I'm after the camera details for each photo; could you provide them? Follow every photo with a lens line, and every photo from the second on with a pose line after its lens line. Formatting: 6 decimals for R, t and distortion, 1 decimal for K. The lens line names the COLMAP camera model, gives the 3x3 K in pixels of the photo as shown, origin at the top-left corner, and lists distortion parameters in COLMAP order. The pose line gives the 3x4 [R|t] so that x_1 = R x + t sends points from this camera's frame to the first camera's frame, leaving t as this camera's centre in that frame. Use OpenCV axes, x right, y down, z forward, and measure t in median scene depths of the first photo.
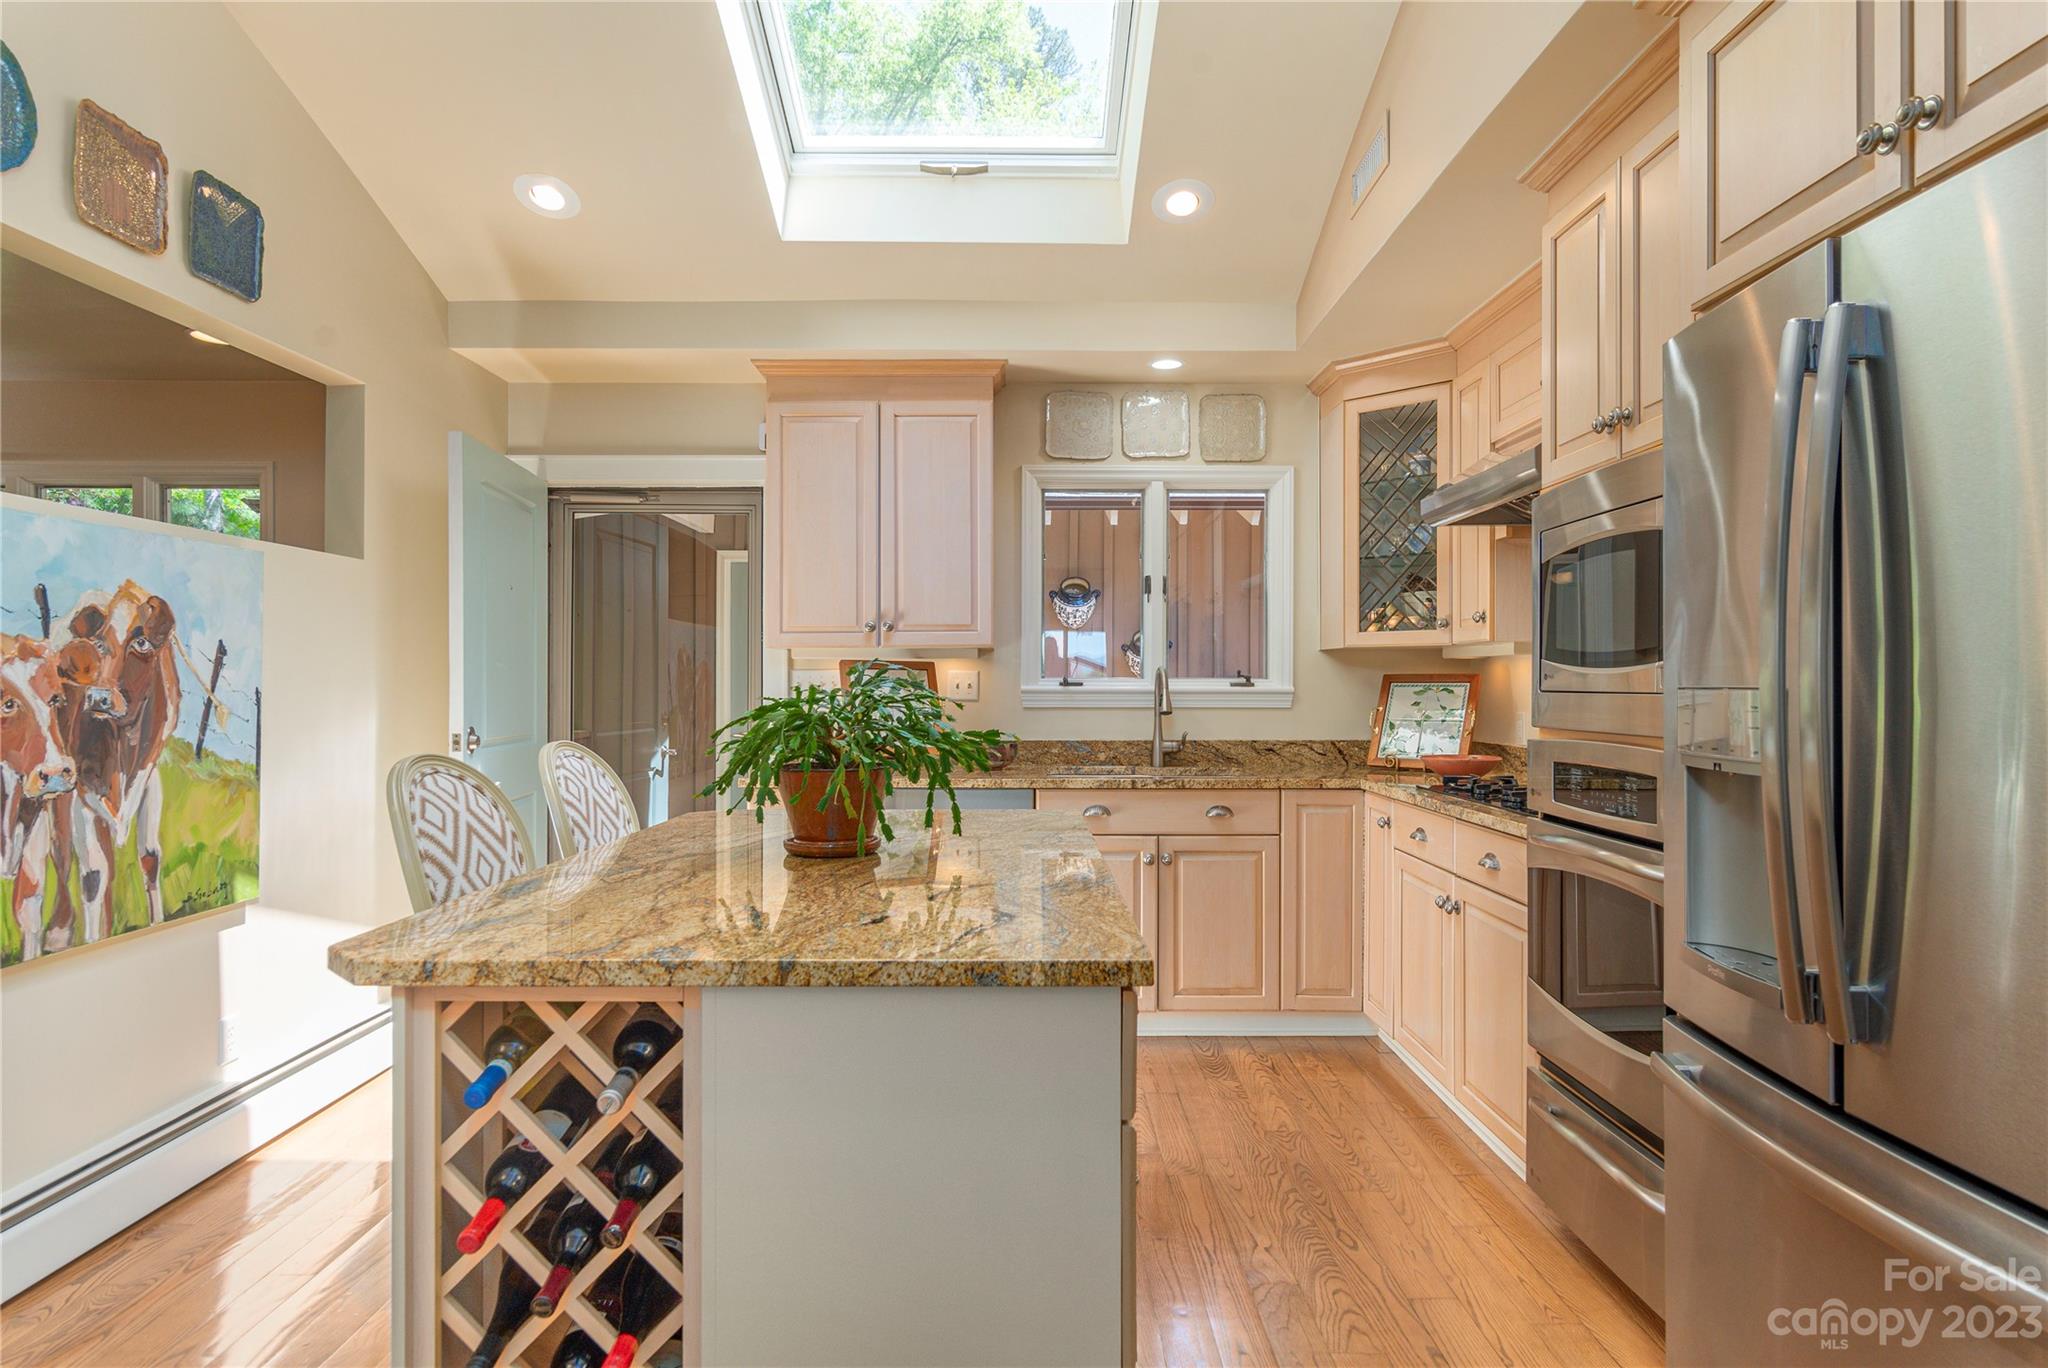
lens RADIAL K [[1137.9, 0, 1024.0], [0, 1137.9, 684.0], [0, 0, 1]] dist [0.004655, 0.000347]
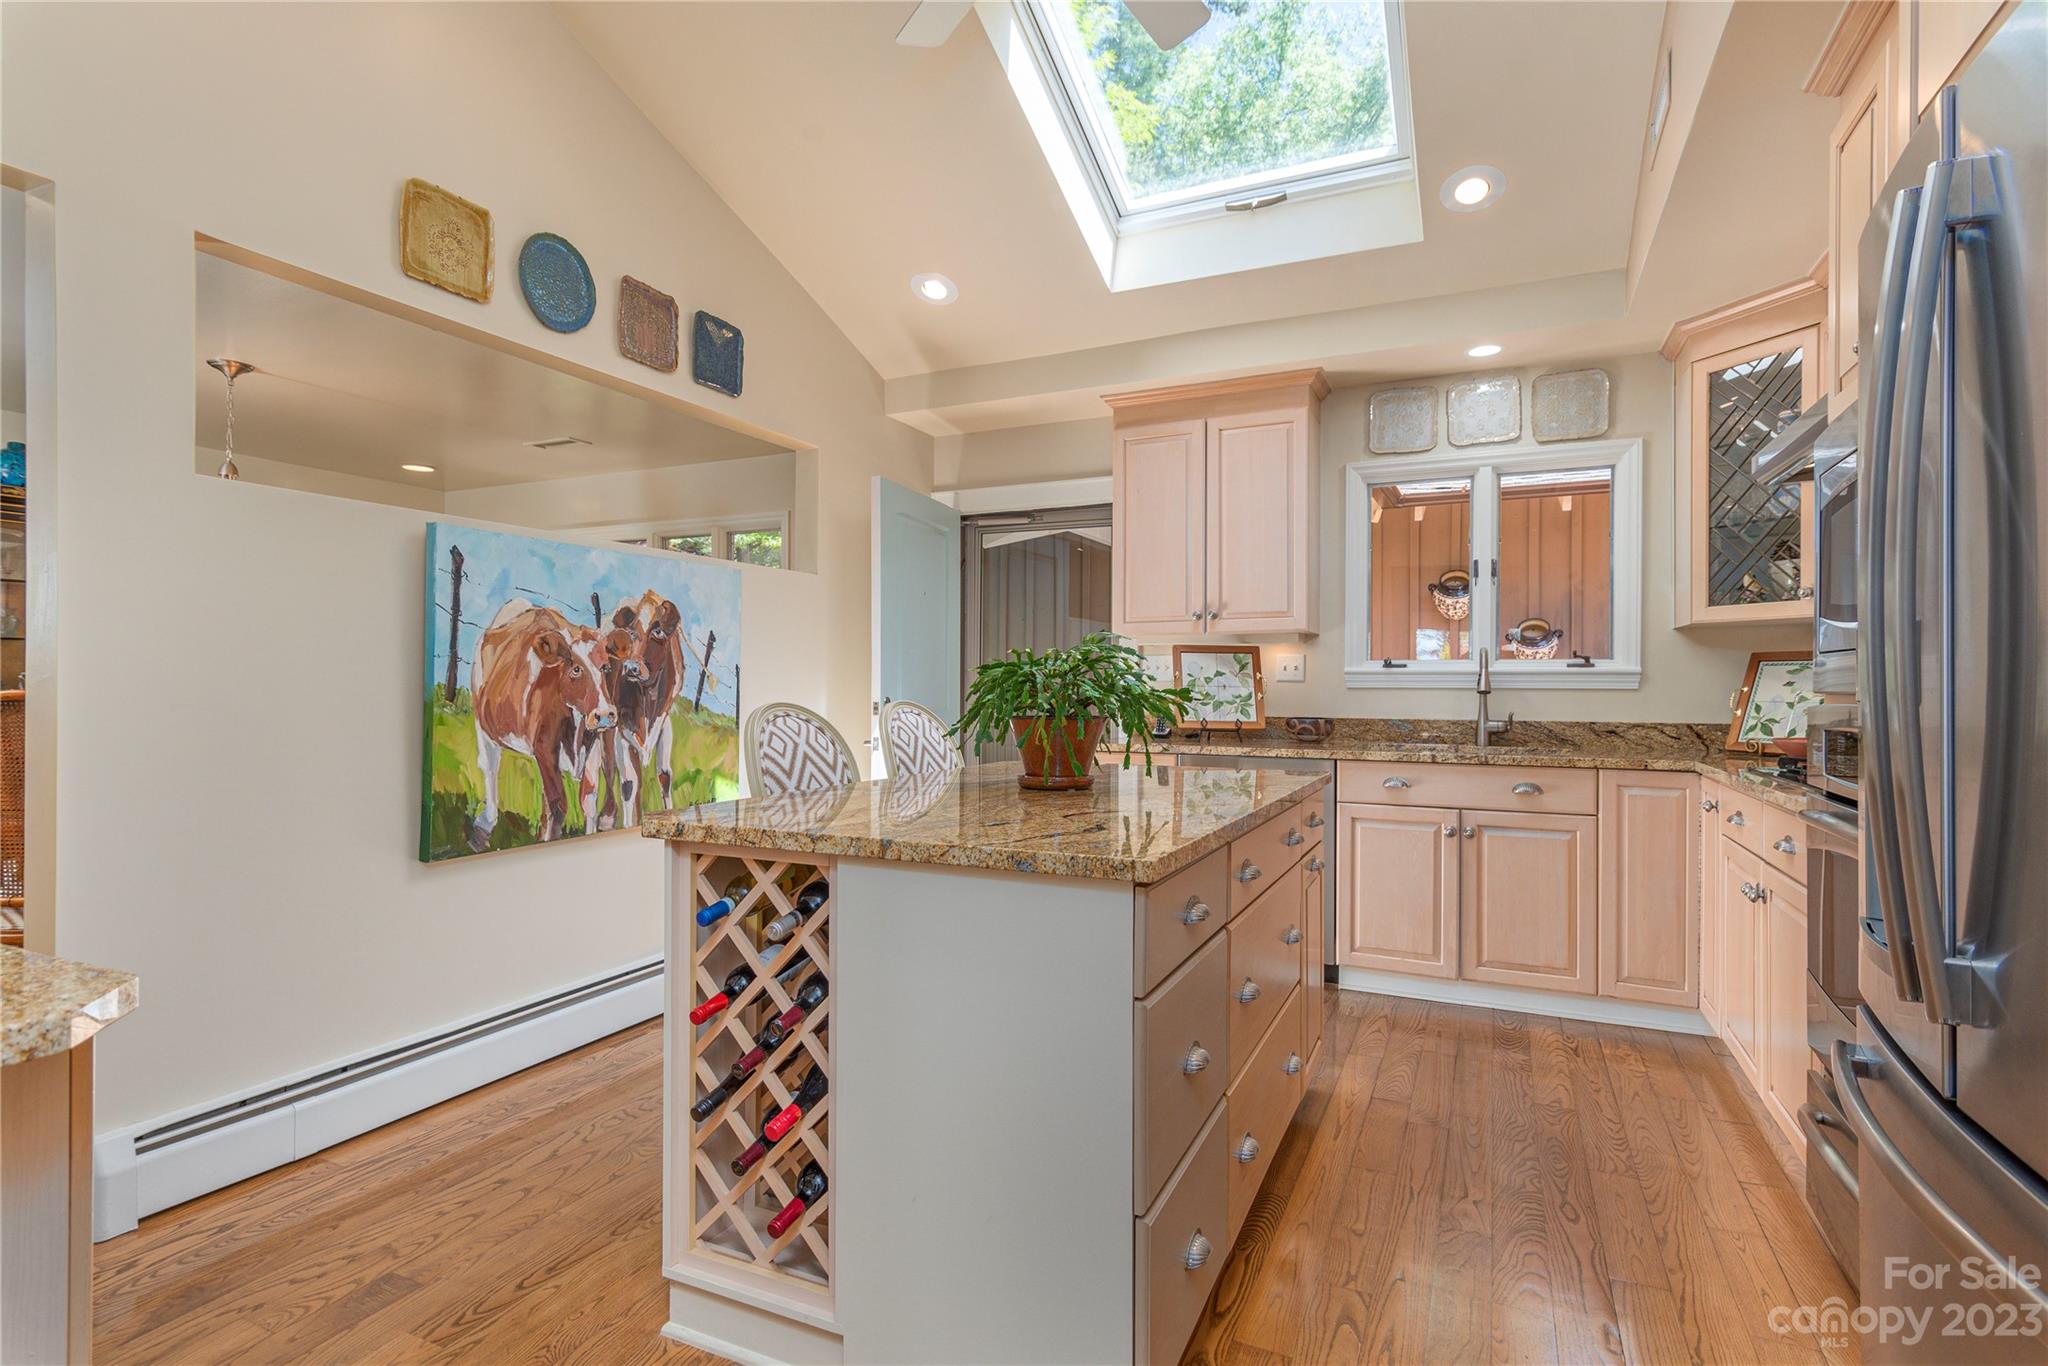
lens RADIAL K [[1008.3, 0, 1022.6], [0, 1008.3, 683.4], [0, 0, 1]] dist [0.016917, 0.000365]
pose [[0.904125, 0.001432, -0.427266, 0.164996], [-0.002318, 0.999996, -0.001553, 0.023649], [0.427262, 0.002395, 0.904125, 0.001671]]
